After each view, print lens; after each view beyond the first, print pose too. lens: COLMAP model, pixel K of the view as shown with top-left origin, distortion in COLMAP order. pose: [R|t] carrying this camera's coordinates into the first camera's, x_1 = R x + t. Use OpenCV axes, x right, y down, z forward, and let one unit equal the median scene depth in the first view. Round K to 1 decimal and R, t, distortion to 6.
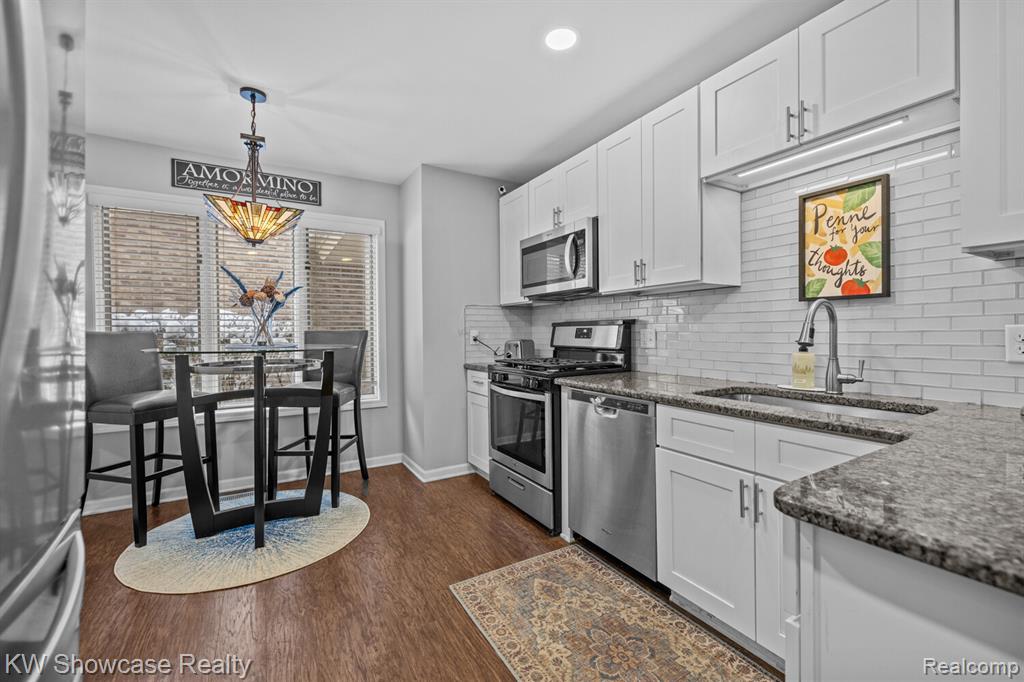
lens RADIAL K [[425.0, 0, 516.9], [0, 425.0, 333.4], [0, 0, 1]] dist [-0.000134, -0.000050]
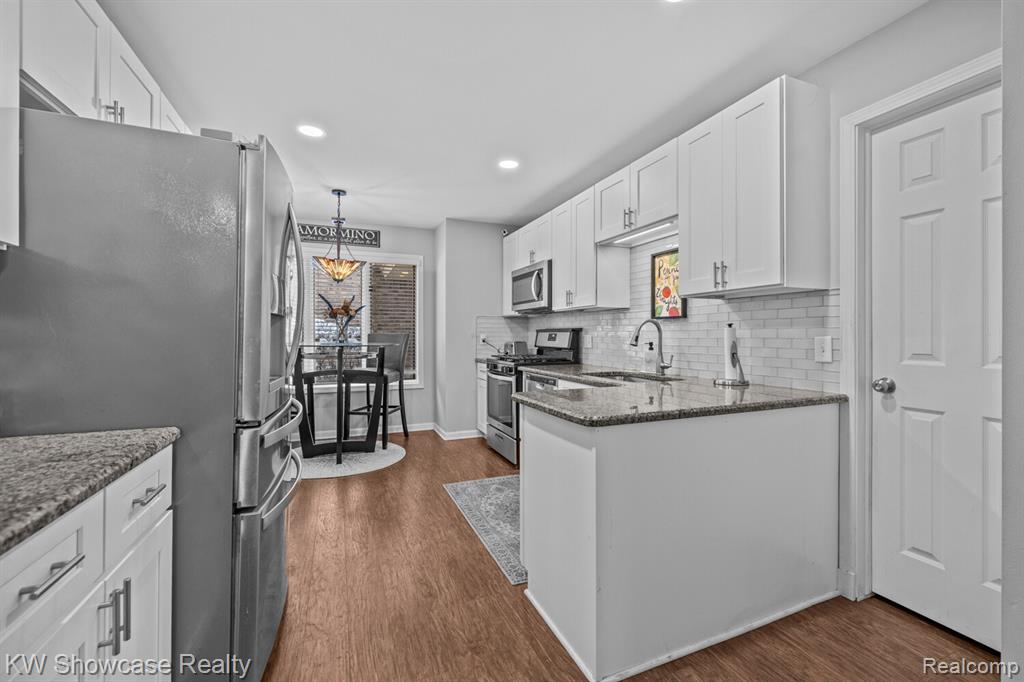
lens RADIAL K [[425.0, 0, 516.9], [0, 425.0, 333.4], [0, 0, 1]] dist [-0.000134, -0.000050]
pose [[0.990048, 0.008999, -0.140439, 0.265992], [-0.009977, 0.999931, -0.006261, -0.003764], [0.140373, 0.007599, 0.990070, -0.470502]]
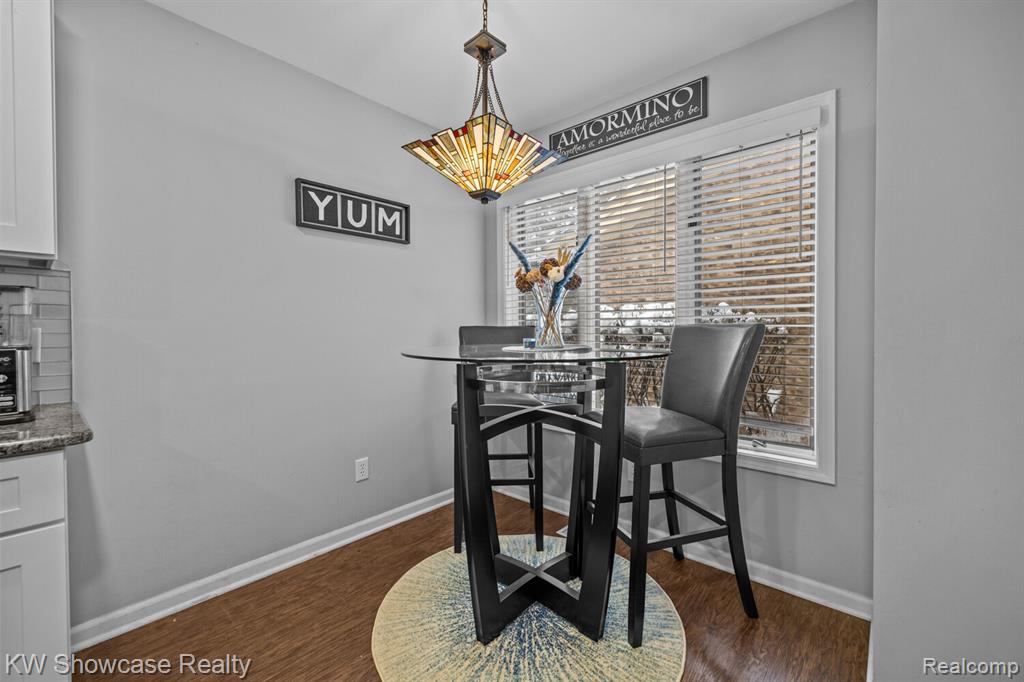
lens RADIAL K [[425.0, 0, 516.9], [0, 425.0, 333.4], [0, 0, 1]] dist [-0.000134, -0.000050]
pose [[0.306498, 0.017346, -0.951713, 0.044452], [-0.001234, 0.999840, 0.017826, -0.004022], [0.951871, -0.004289, 0.306470, 0.717403]]
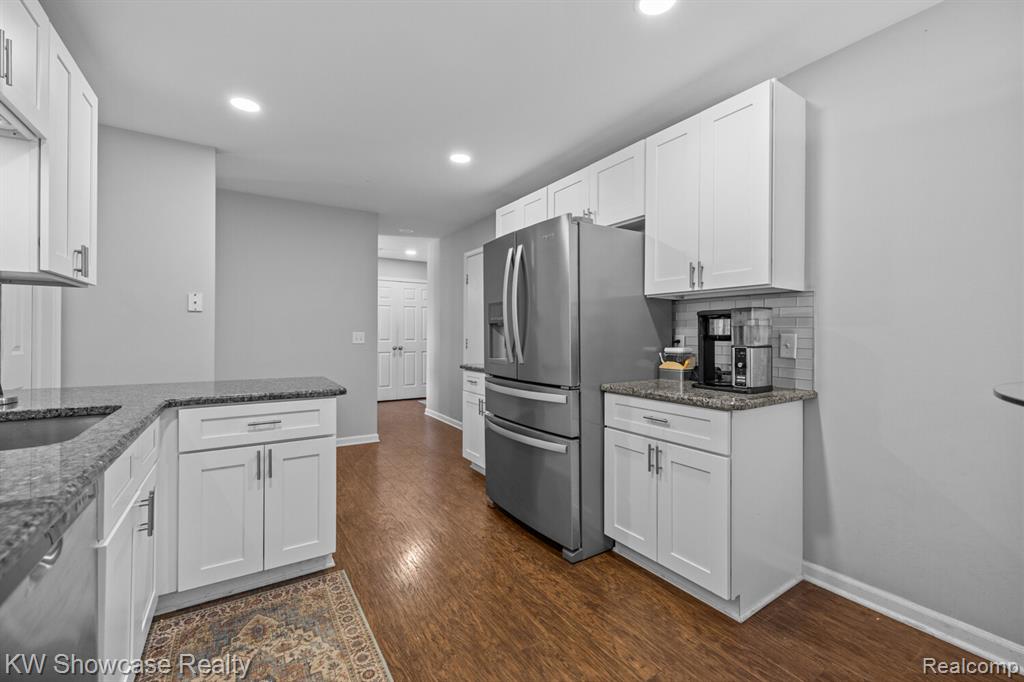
lens RADIAL K [[425.0, 0, 516.9], [0, 425.0, 333.4], [0, 0, 1]] dist [-0.000134, -0.000050]
pose [[-0.999191, 0.004039, -0.040013, -0.125290], [0.004049, 0.999992, -0.000175, -0.003998], [0.040012, -0.000337, -0.999199, 1.041877]]
